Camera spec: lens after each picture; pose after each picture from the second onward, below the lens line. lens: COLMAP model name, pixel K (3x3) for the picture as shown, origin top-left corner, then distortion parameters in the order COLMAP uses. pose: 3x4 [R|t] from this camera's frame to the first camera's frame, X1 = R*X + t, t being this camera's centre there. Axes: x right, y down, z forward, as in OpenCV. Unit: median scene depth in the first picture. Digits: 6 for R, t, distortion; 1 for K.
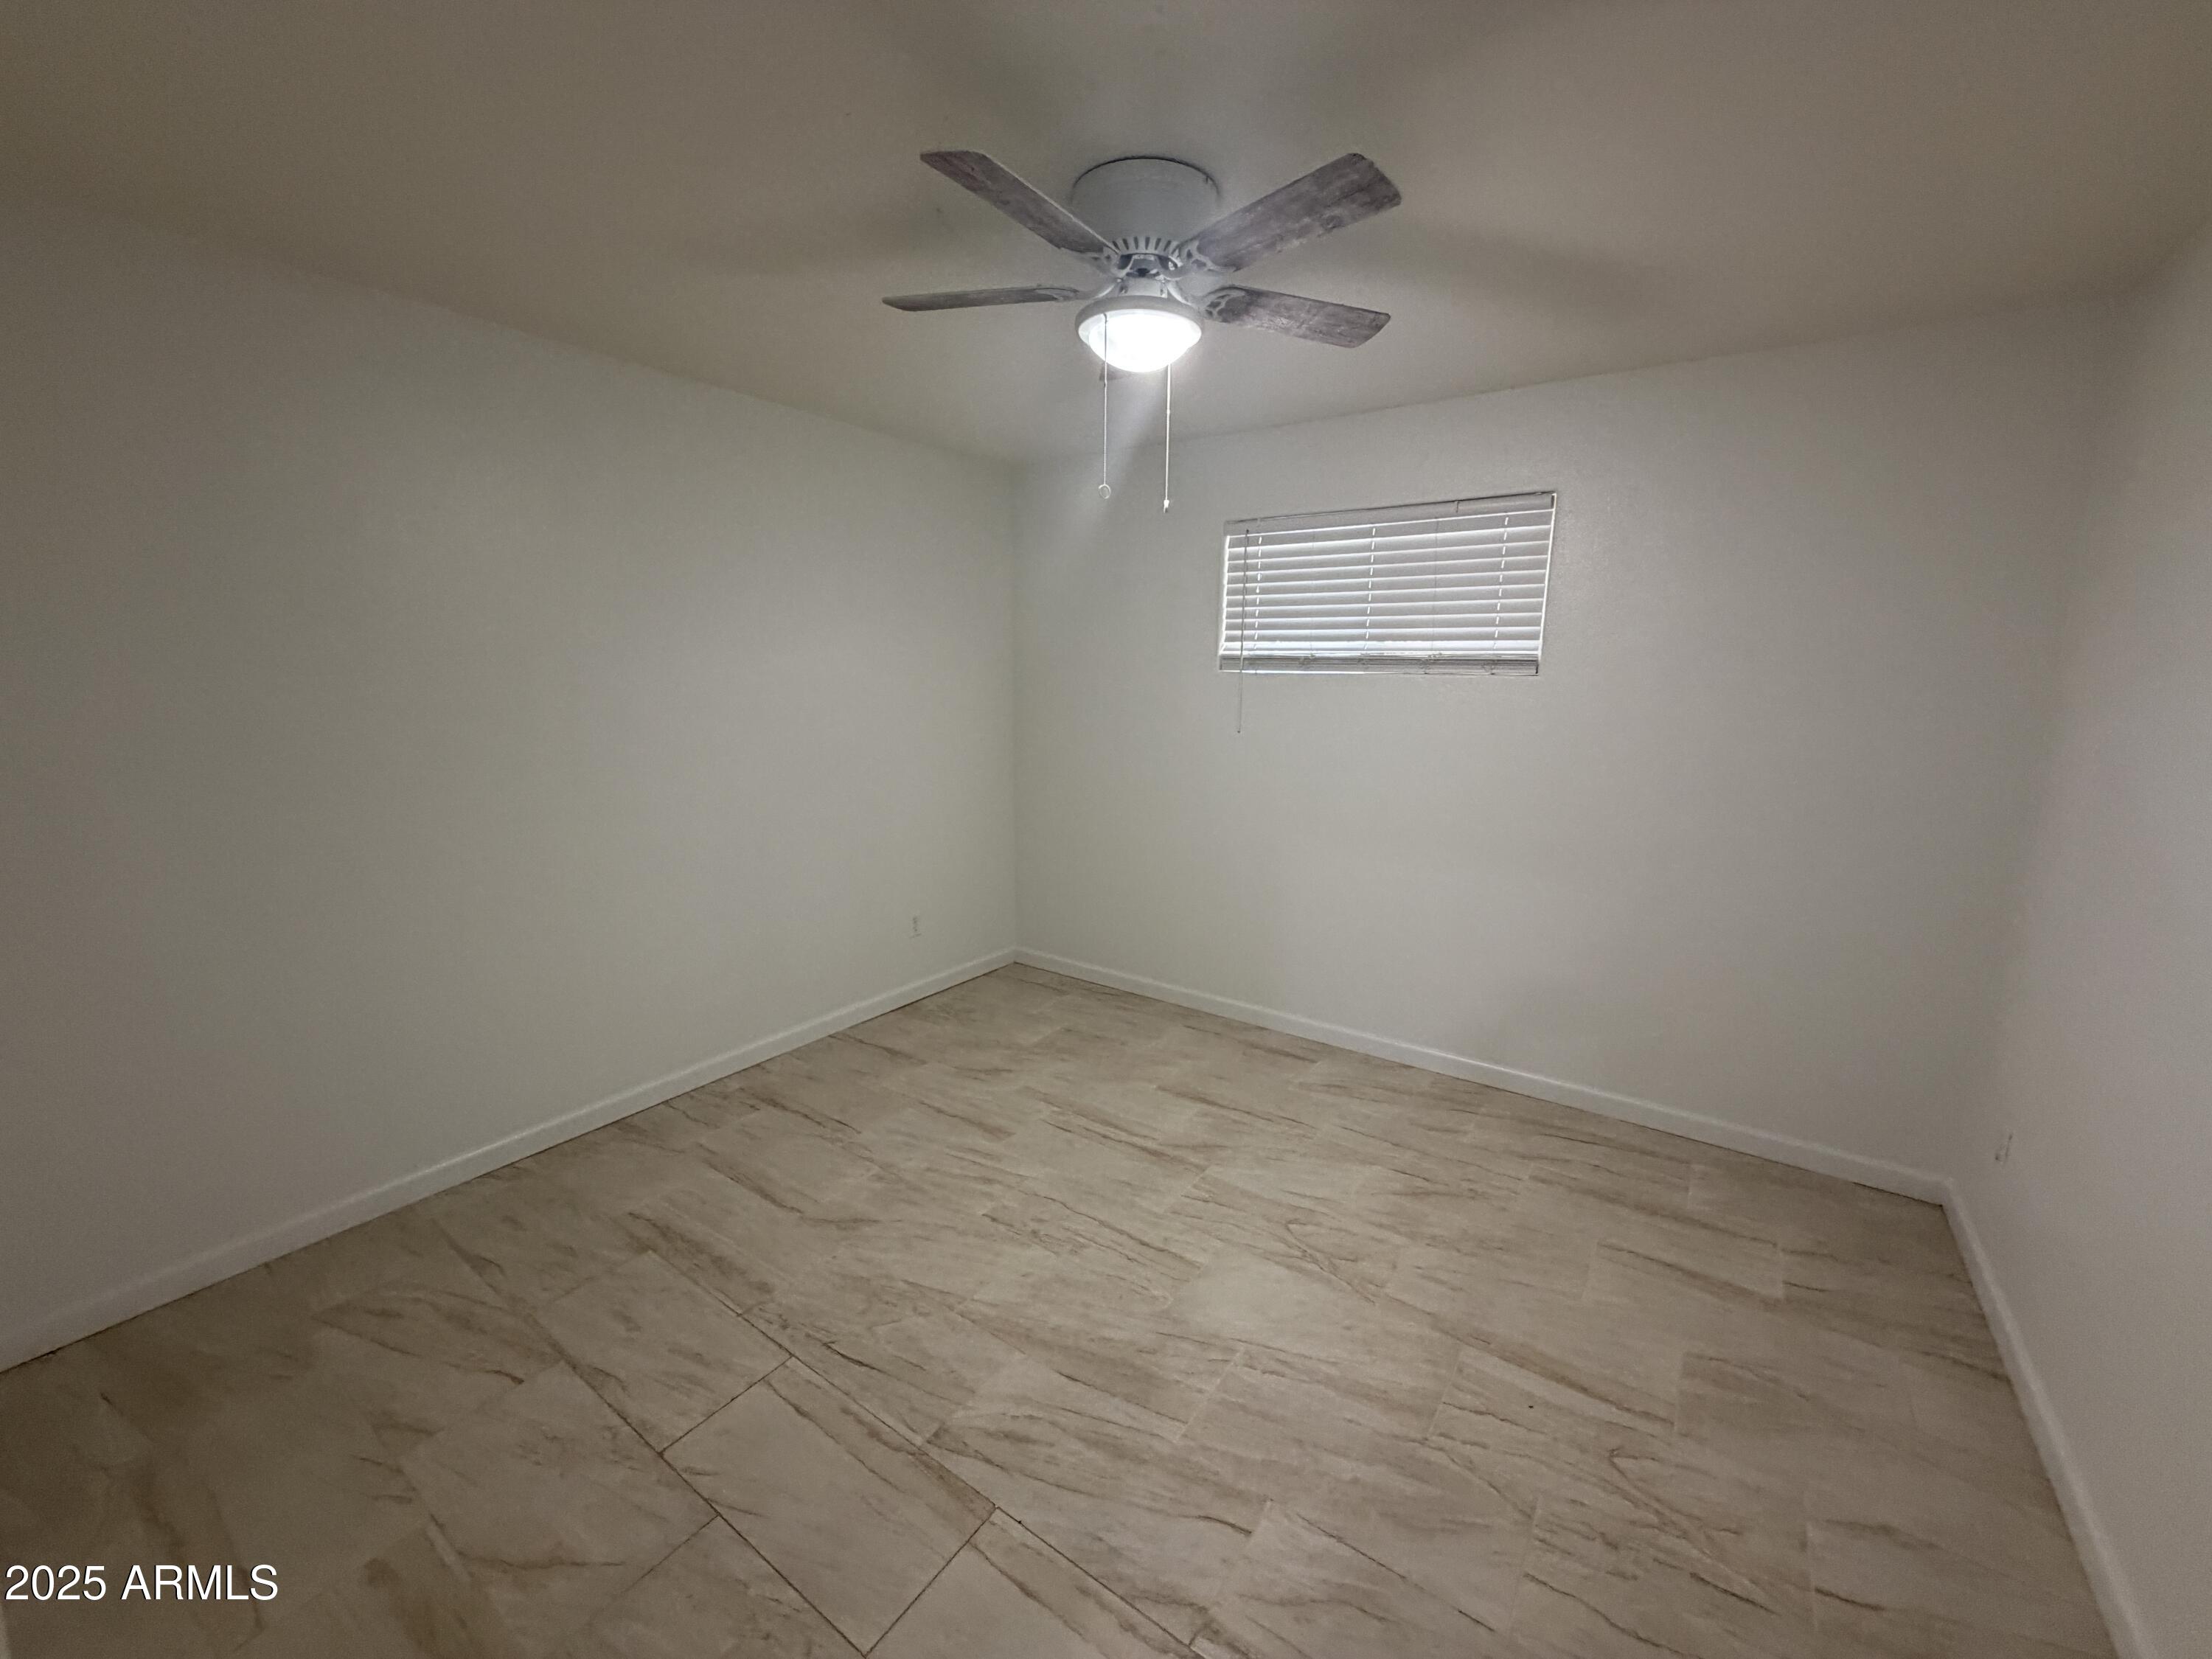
lens RADIAL K [[881.0, 0, 1106.3], [0, 881.0, 831.5], [0, 0, 1]] dist [0.002514, -0.000044]
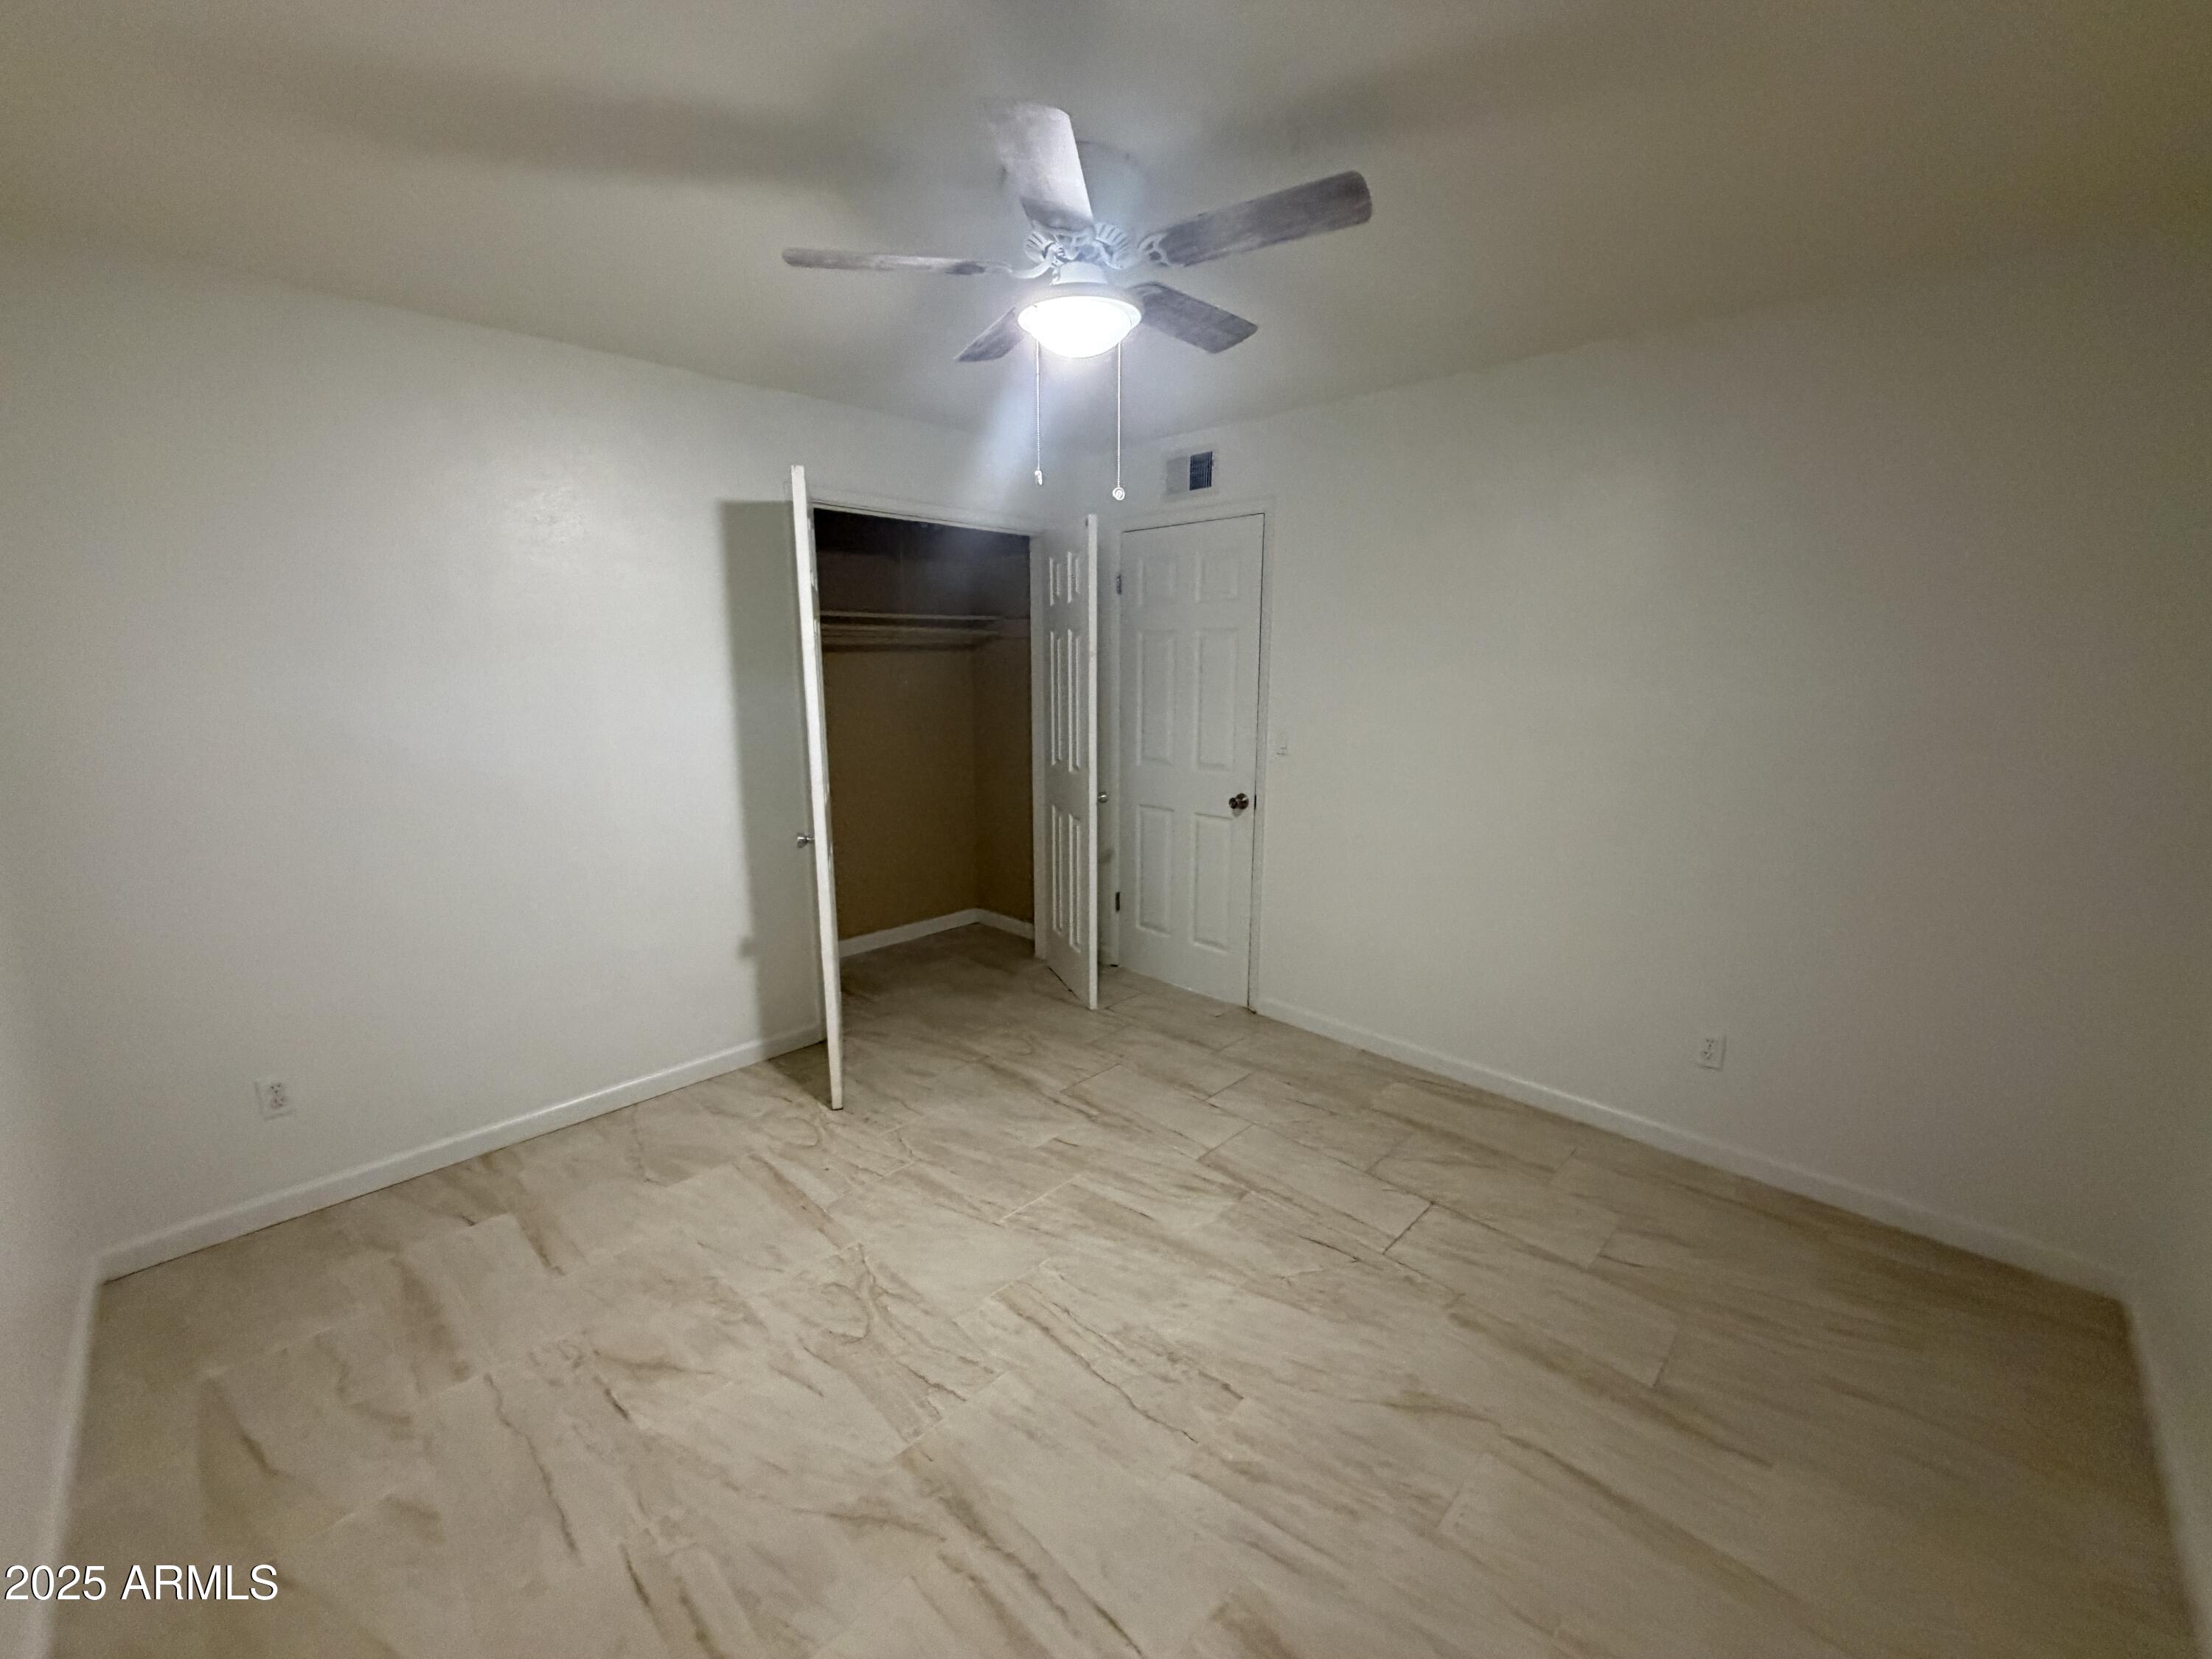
lens RADIAL K [[881.0, 0, 1105.4], [0, 881.0, 827.5], [0, 0, 1]] dist [0.002514, -0.000044]
pose [[-0.987604, -0.036826, 0.152583, -0.138571], [0.023188, 0.927193, 0.373864, -0.328890], [-0.155242, 0.372768, -0.914846, 1.732658]]
